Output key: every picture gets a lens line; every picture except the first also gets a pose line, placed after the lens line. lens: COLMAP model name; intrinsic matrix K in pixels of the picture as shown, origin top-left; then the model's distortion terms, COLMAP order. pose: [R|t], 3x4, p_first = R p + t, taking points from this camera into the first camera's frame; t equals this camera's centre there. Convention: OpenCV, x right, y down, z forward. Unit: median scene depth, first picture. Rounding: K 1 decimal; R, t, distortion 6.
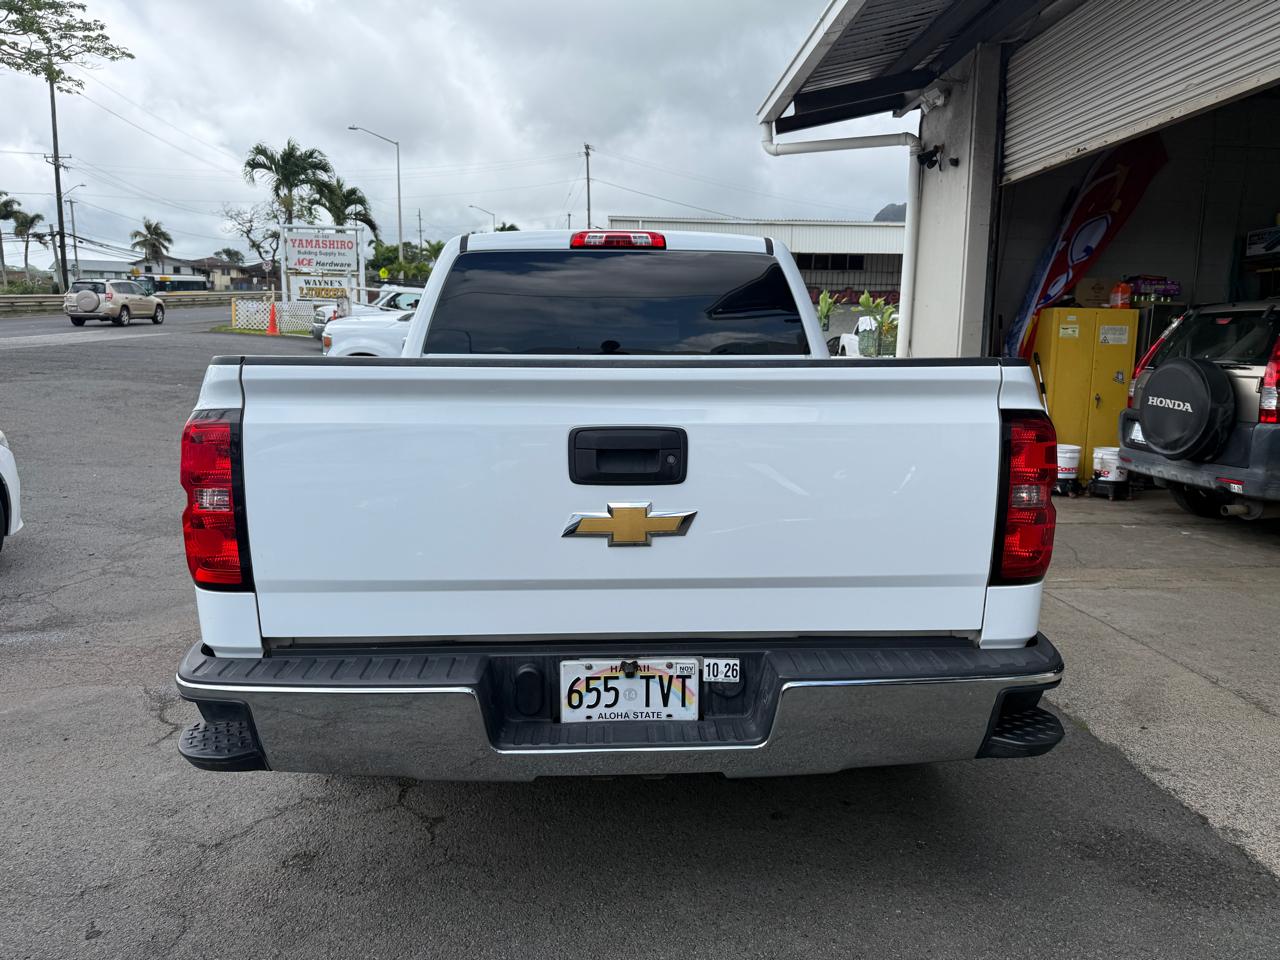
lens RADIAL K [[909.5, 0, 646.6], [0, 909.5, 473.9], [0, 0, 1]] dist [0.003084, -0.001642]
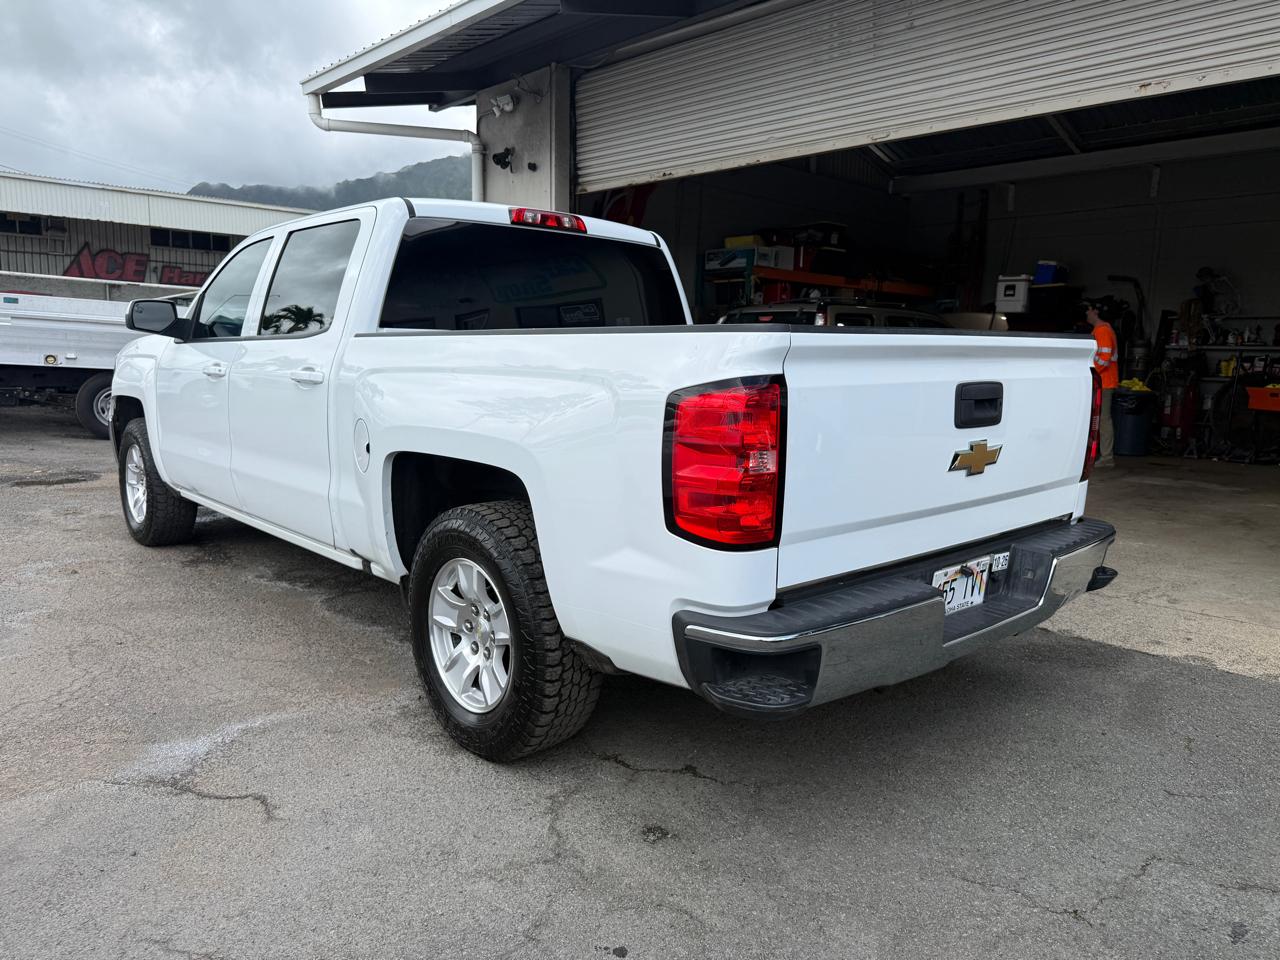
lens RADIAL K [[890.7, 0, 642.5], [0, 890.7, 485.8], [0, 0, 1]] dist [0.045510, -0.061010]
pose [[0.768510, -0.089546, 0.633540, -0.471291], [0.073270, 0.995961, 0.051891, -0.002790], [-0.635628, 0.006541, 0.771968, 0.120863]]
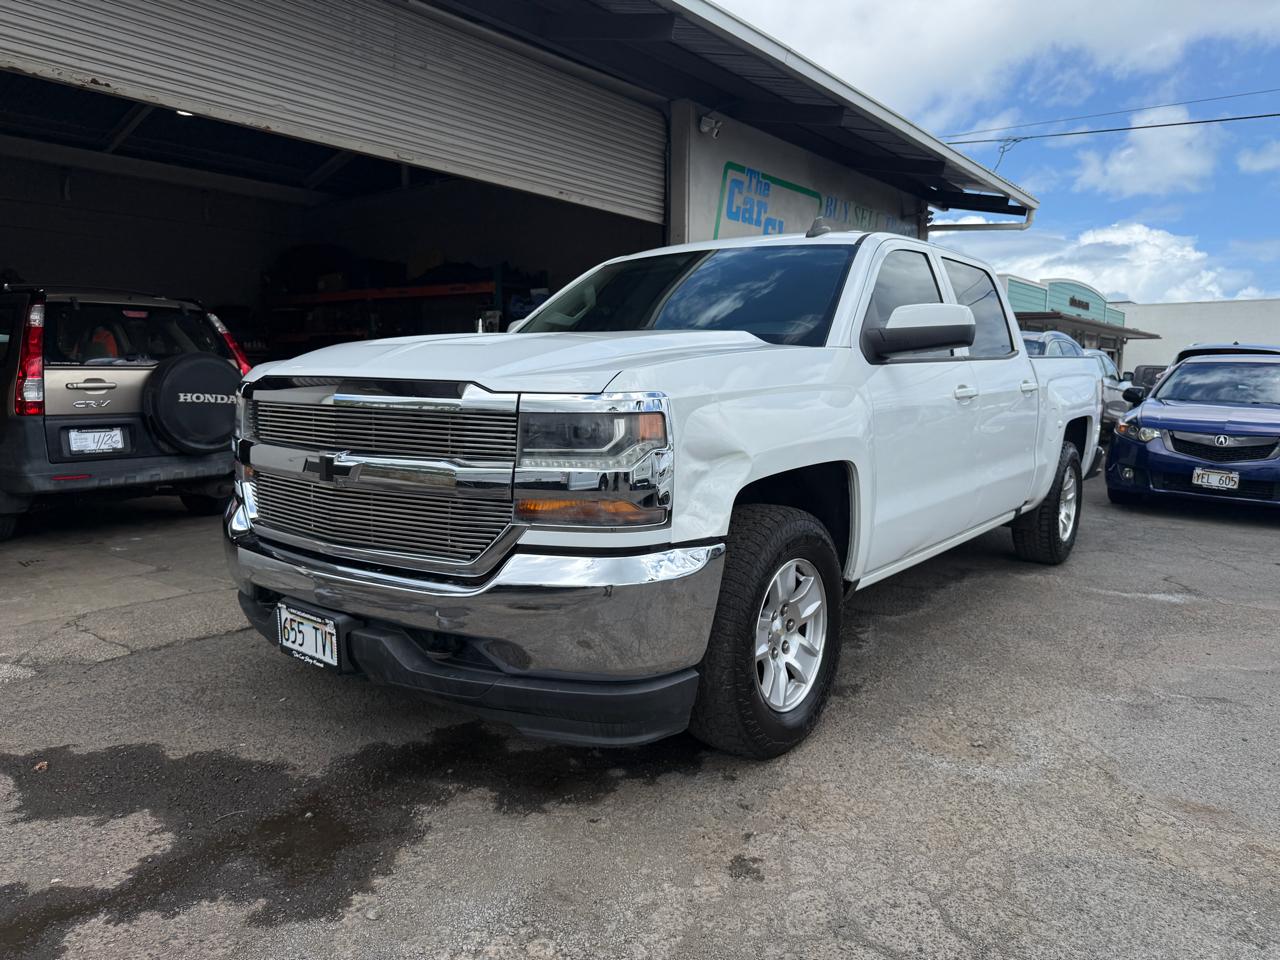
lens RADIAL K [[915.8, 0, 634.7], [0, 915.8, 477.3], [0, 0, 1]] dist [0.004375, -0.006699]
pose [[-0.764472, -0.085871, 0.638912, -0.534160], [0.074801, 0.972579, 0.220217, -0.223876], [-0.640302, 0.216140, -0.737086, 1.824451]]
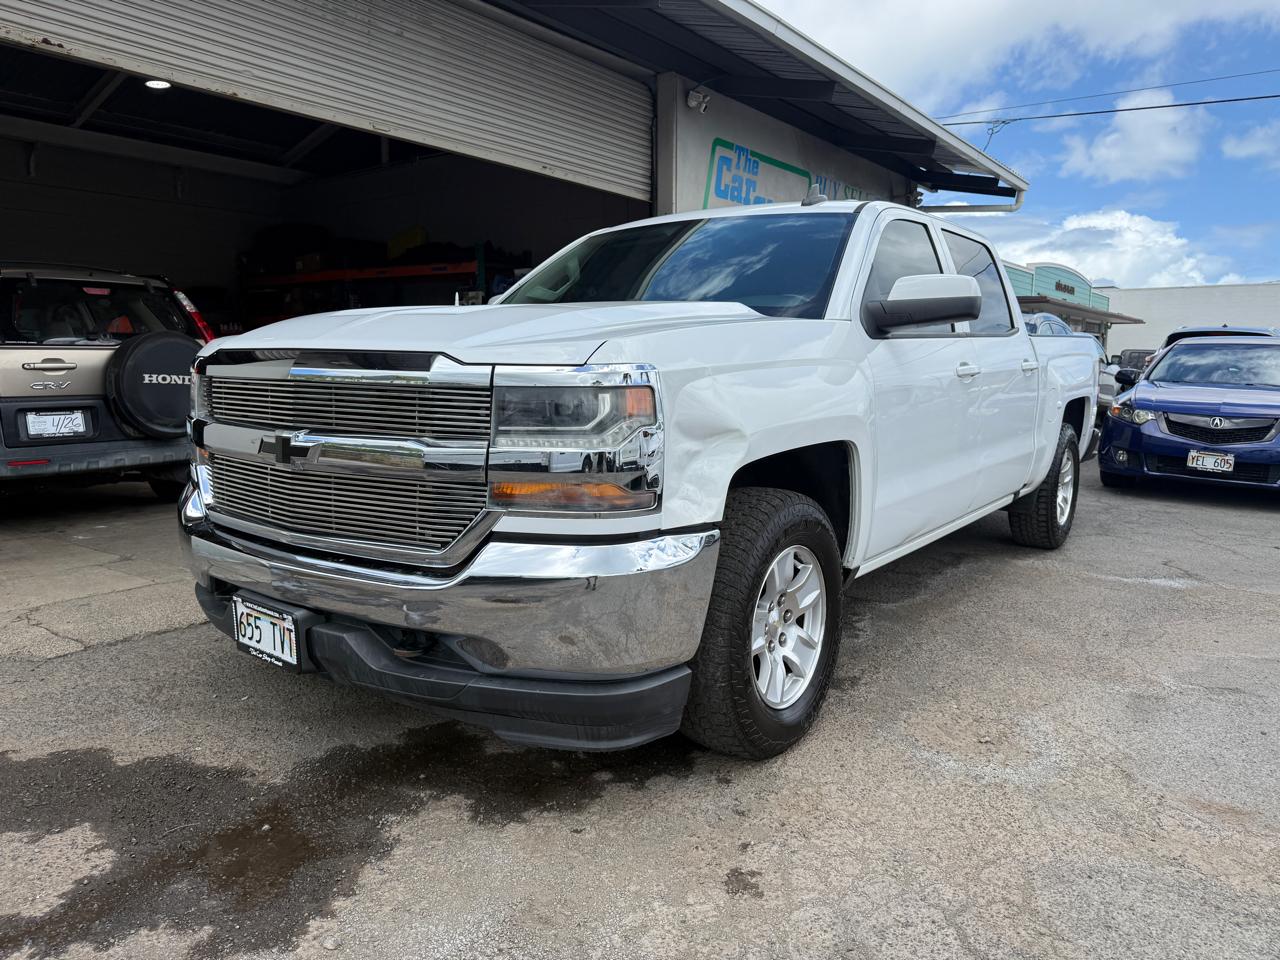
lens RADIAL K [[914.5, 0, 641.4], [0, 914.5, 480.7], [0, 0, 1]] dist [0.000833, -0.003165]
pose [[-0.778229, -0.095895, 0.620616, -0.507493], [0.072605, 0.967905, 0.240600, -0.211984], [-0.623770, 0.232301, -0.746289, 1.793410]]
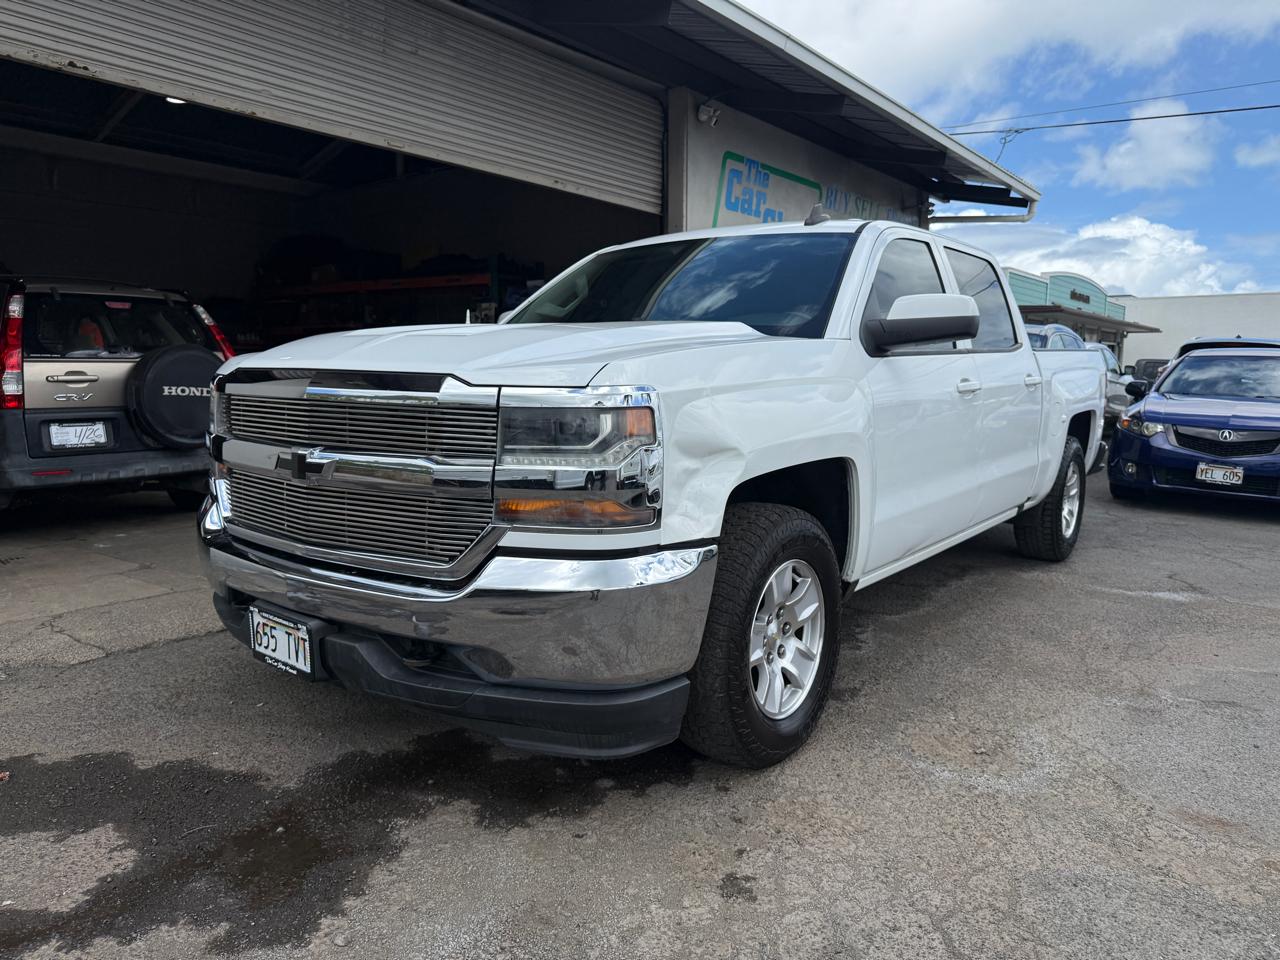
lens RADIAL K [[915.8, 0, 639.1], [0, 915.8, 481.1], [0, 0, 1]] dist [0.001639, -0.004553]
pose [[-0.767475, -0.093360, 0.634245, -0.522823], [0.073409, 0.970033, 0.231617, -0.220240], [-0.636862, 0.224319, -0.737623, 1.801362]]
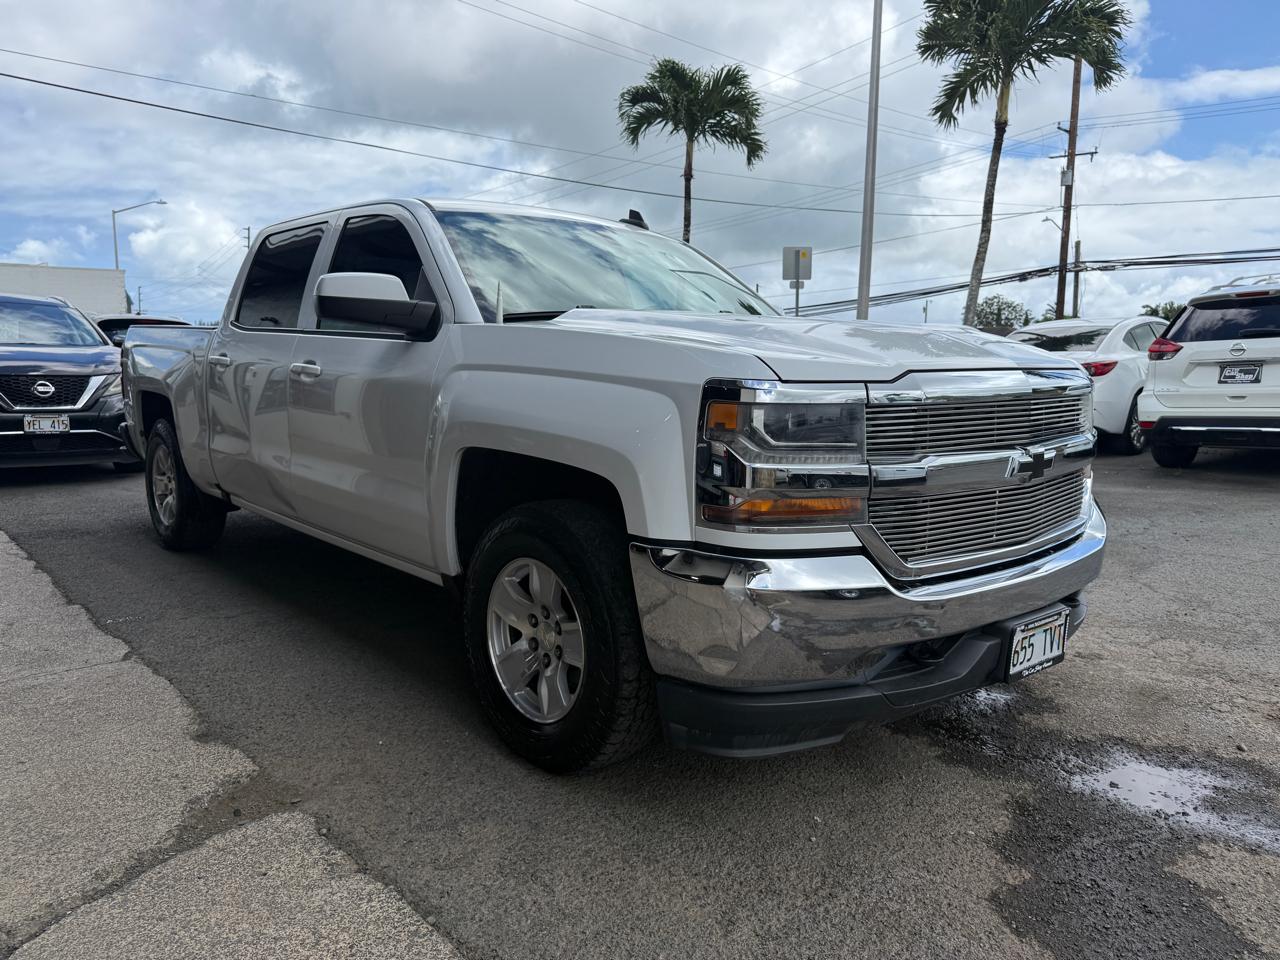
lens RADIAL K [[890.7, 0, 642.5], [0, 890.7, 485.8], [0, 0, 1]] dist [0.045510, -0.061010]
pose [[-0.768821, 0.079774, -0.634468, 0.426013], [-0.102112, 0.964141, 0.244960, -0.213412], [0.631258, 0.253117, -0.733106, 1.775161]]
